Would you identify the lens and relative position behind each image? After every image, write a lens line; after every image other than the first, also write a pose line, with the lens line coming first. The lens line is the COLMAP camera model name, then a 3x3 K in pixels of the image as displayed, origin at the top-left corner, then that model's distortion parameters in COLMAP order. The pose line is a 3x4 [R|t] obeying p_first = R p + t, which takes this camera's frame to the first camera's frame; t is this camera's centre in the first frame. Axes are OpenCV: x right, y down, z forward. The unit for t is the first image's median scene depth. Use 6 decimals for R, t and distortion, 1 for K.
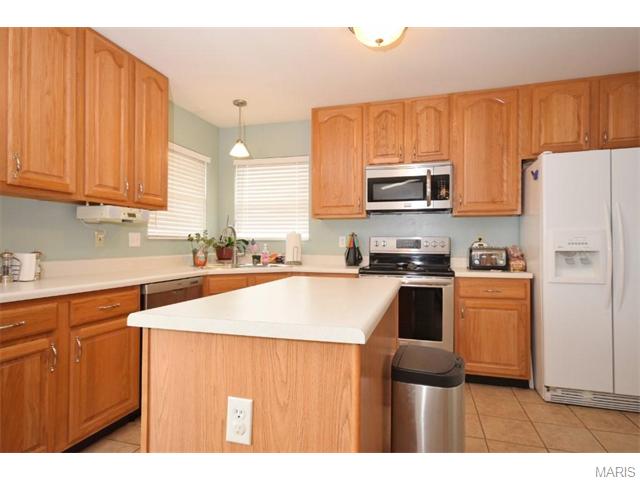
lens RADIAL K [[356.1, 0, 320.0], [0, 356.1, 243.0], [0, 0, 1]] dist [-0.003284, 0.001073]
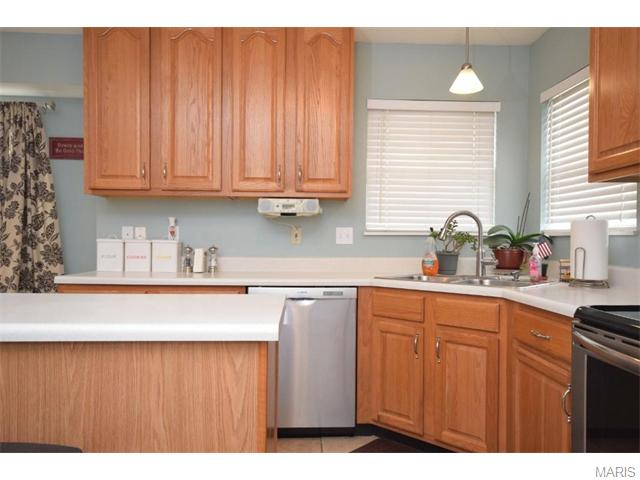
lens RADIAL K [[480.0, 0, 328.5], [0, 480.0, 249.4], [0, 0, 1]] dist [-0.014397, 0.032832]
pose [[0.328369, 0.016848, -0.944399, 0.449161], [-0.005856, 0.999858, 0.015801, 0.004376], [0.944531, 0.000342, 0.328422, 0.525807]]
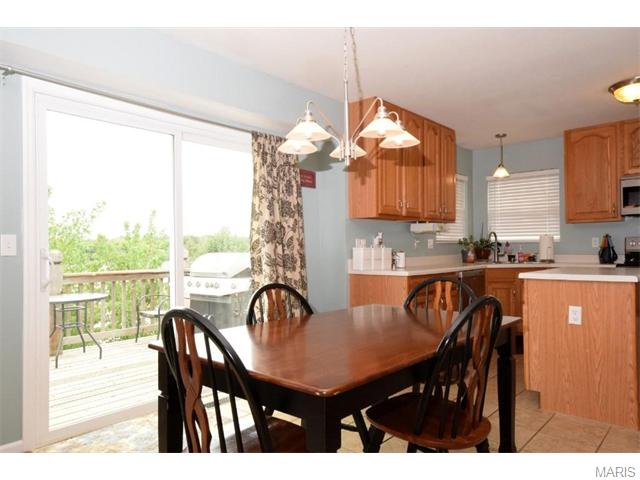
lens RADIAL K [[428.4, 0, 321.9], [0, 428.4, 247.6], [0, 0, 1]] dist [-0.003312, 0.012905]
pose [[0.899899, -0.014937, -0.435843, -0.138604], [0.016371, 0.999866, -0.000466, 0.000013], [0.435792, -0.006716, 0.900022, -0.671574]]
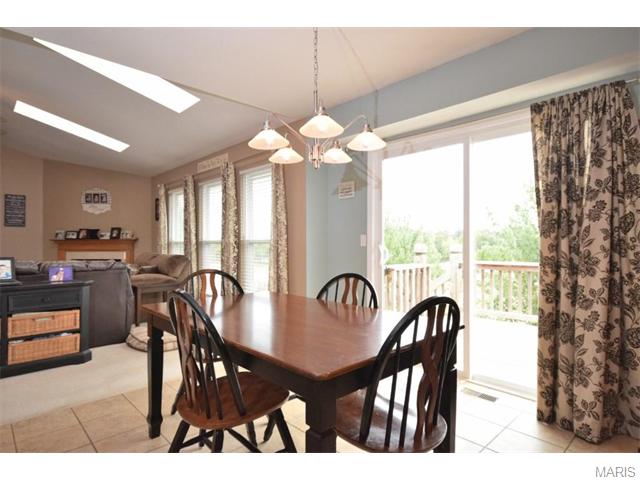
lens RADIAL K [[356.1, 0, 323.0], [0, 356.1, 243.7], [0, 0, 1]] dist [-0.003284, 0.001073]
pose [[-0.487085, -0.007187, -0.873325, 0.095520], [0.000083, 0.999966, -0.008275, 0.005429], [0.873354, -0.004103, -0.487068, 0.133142]]
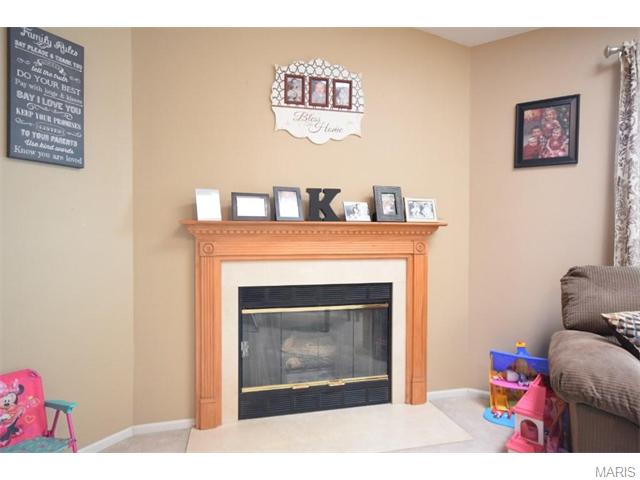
lens RADIAL K [[356.1, 0, 323.0], [0, 356.1, 241.3], [0, 0, 1]] dist [-0.003284, 0.001073]
pose [[-0.272174, 0.006094, -0.962229, -0.443428], [-0.000129, 0.999980, 0.006369, -0.005382], [0.962248, 0.001858, -0.272168, -1.867808]]
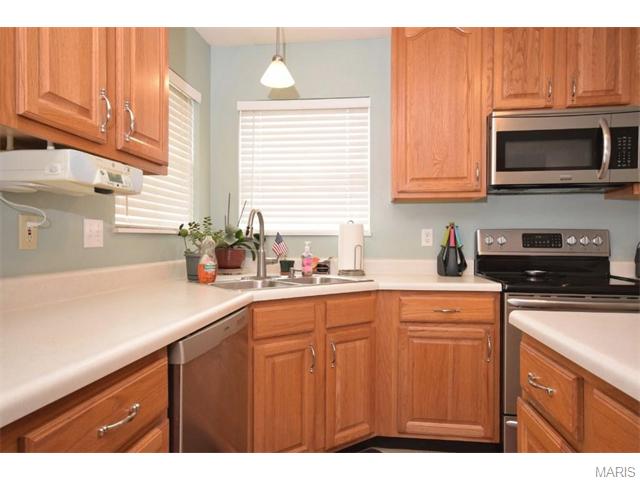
lens RADIAL K [[428.4, 0, 319.7], [0, 428.4, 246.9], [0, 0, 1]] dist [-0.003312, 0.012905]
pose [[0.987005, -0.004845, 0.160619, -0.269695], [0.002112, 0.999850, 0.017186, -0.000335], [-0.160678, -0.016624, 0.986867, 0.319192]]
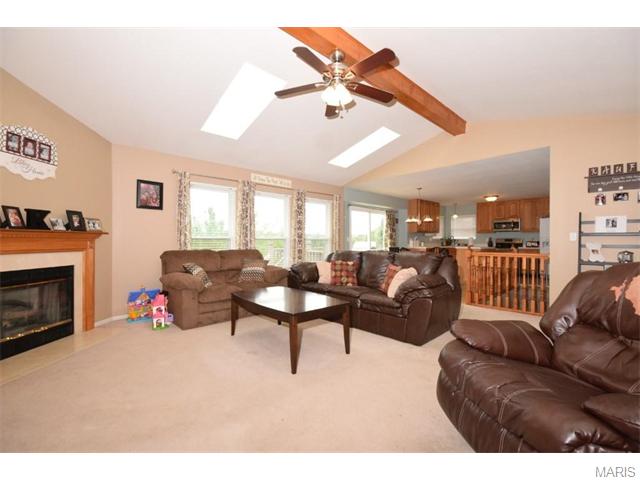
lens RADIAL K [[279.5, 0, 321.5], [0, 279.5, 241.9], [0, 0, 1]] dist [-0.016521, -0.001778]
pose [[0.858277, -0.003413, -0.513176, 0.074873], [0.005372, 0.999983, 0.002333, 0.002202], [0.513159, -0.004759, 0.858280, -2.309260]]
